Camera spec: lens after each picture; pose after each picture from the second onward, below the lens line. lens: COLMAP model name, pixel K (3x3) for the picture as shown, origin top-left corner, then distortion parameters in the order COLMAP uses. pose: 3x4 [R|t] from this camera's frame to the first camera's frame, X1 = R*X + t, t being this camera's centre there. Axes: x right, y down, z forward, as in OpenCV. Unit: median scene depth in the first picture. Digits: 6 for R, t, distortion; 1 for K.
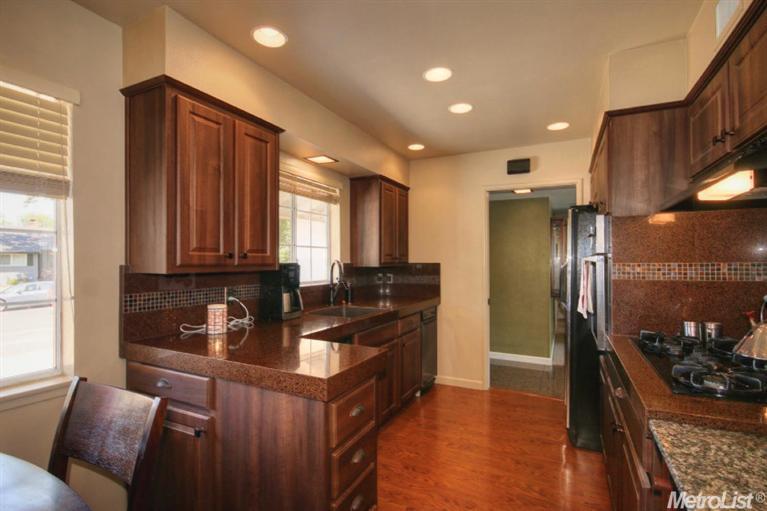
lens RADIAL K [[374.4, 0, 368.9], [0, 374.4, 257.3], [0, 0, 1]] dist [0.015536, -0.011251]
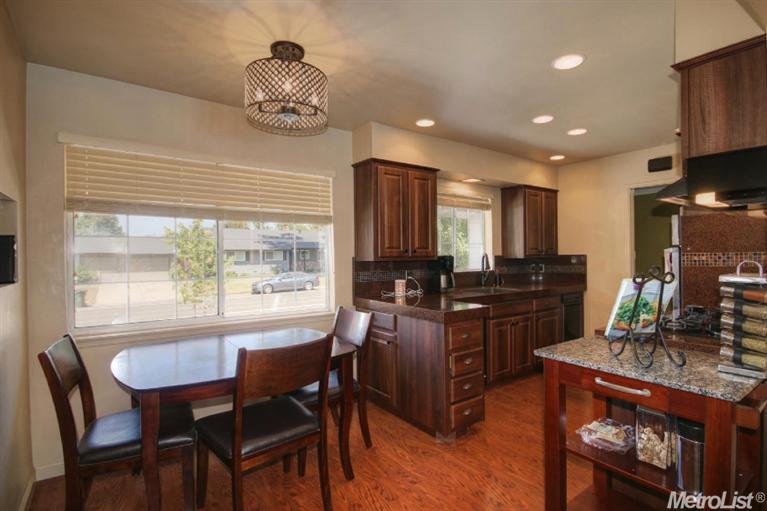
lens RADIAL K [[367.6, 0, 383.5], [0, 367.6, 255.5], [0, 0, 1]] dist [-0.000180, -0.000539]
pose [[0.889239, -0.007425, -0.457382, 0.282779], [0.012729, 0.999883, 0.008517, 0.000111], [0.457265, -0.013396, 0.889229, -0.500754]]
